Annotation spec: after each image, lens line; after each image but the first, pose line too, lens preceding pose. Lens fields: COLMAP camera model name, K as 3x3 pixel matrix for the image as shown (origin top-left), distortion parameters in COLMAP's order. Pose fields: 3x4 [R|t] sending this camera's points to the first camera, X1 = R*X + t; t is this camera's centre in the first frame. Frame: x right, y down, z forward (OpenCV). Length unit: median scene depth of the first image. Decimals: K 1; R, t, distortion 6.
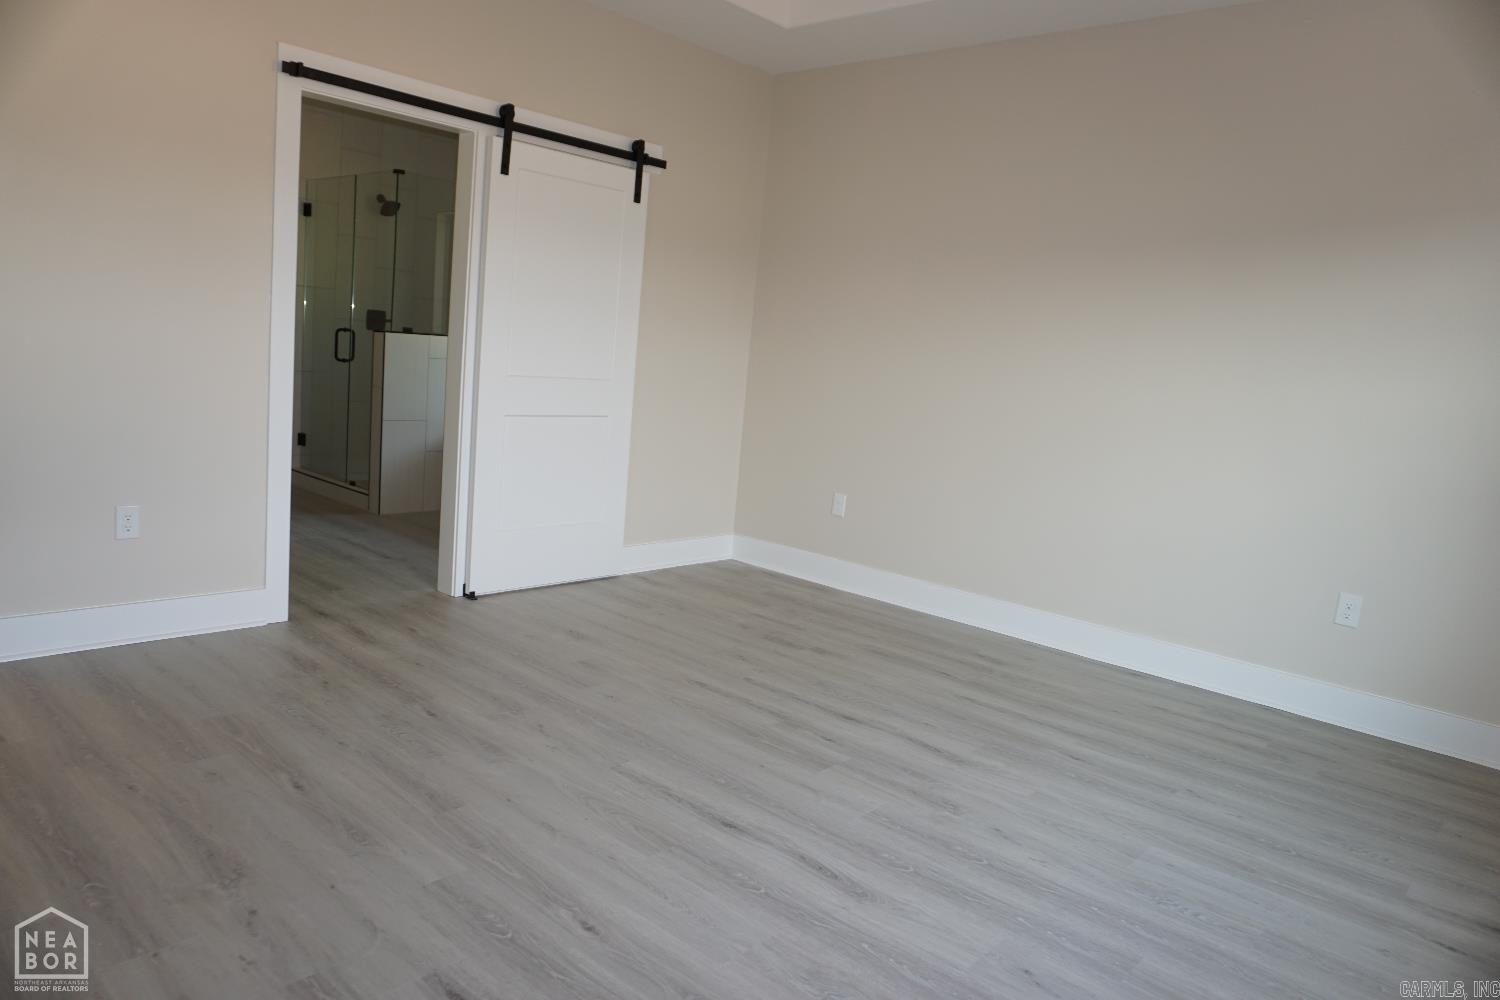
lens RADIAL K [[1011.9, 0, 748.5], [0, 1011.9, 493.0], [0, 0, 1]] dist [-0.051841, 0.040212]
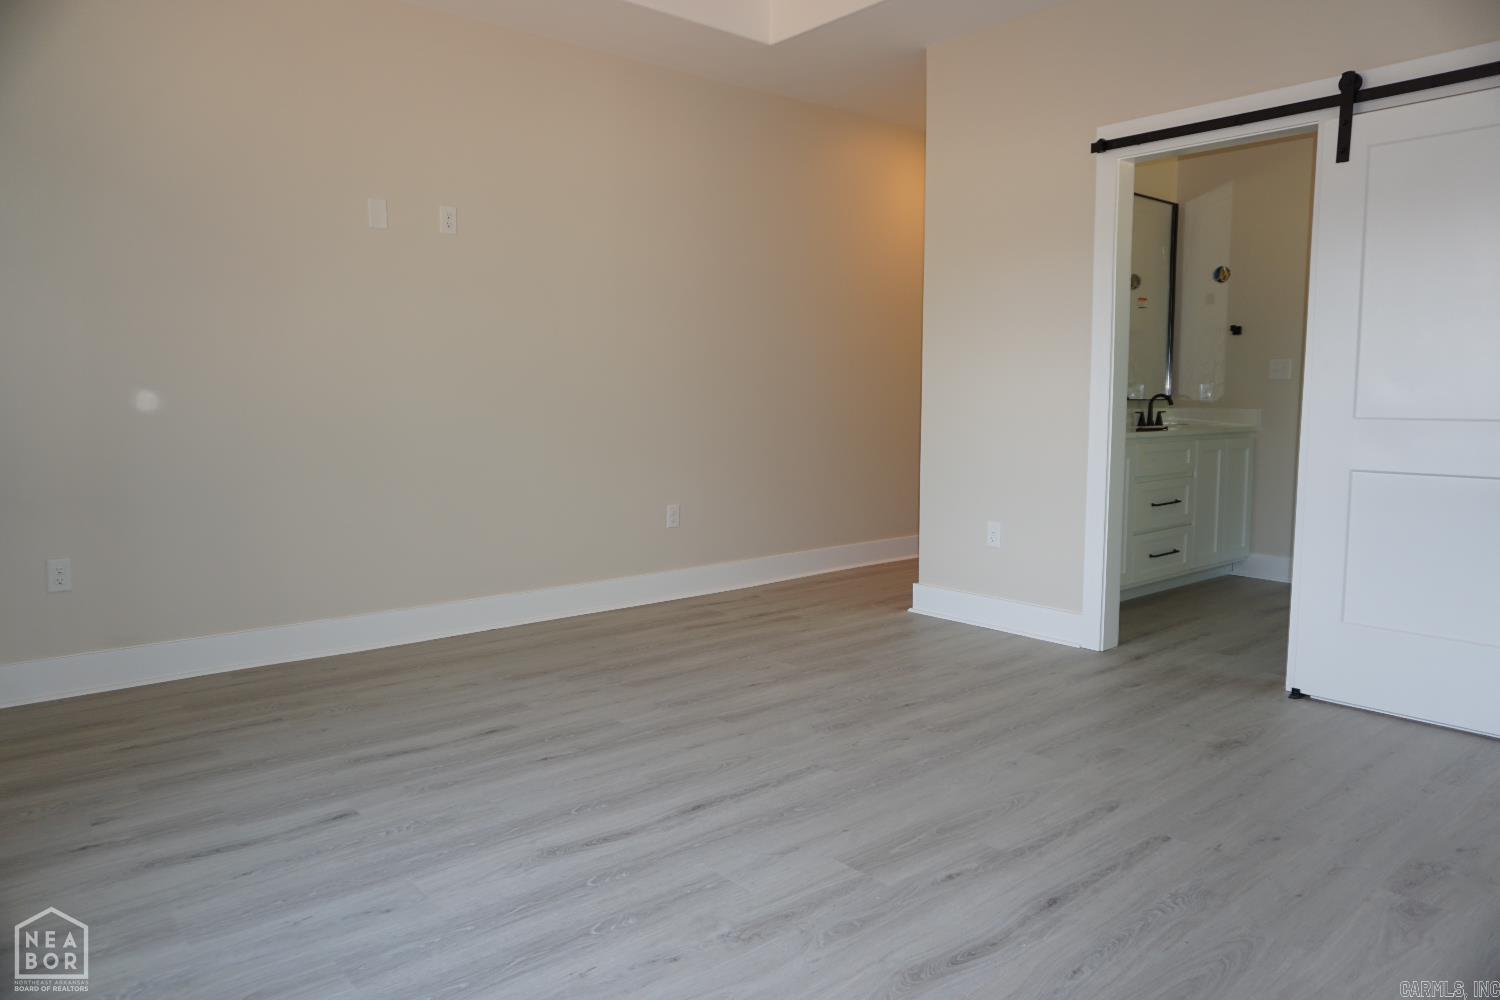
lens RADIAL K [[1011.9, 0, 748.5], [0, 1011.9, 493.0], [0, 0, 1]] dist [-0.051841, 0.040212]
pose [[-0.132191, 0.014743, -0.991115, 0.894424], [-0.152087, 0.987748, 0.034978, -0.026393], [0.979487, 0.155359, -0.128329, 1.030841]]
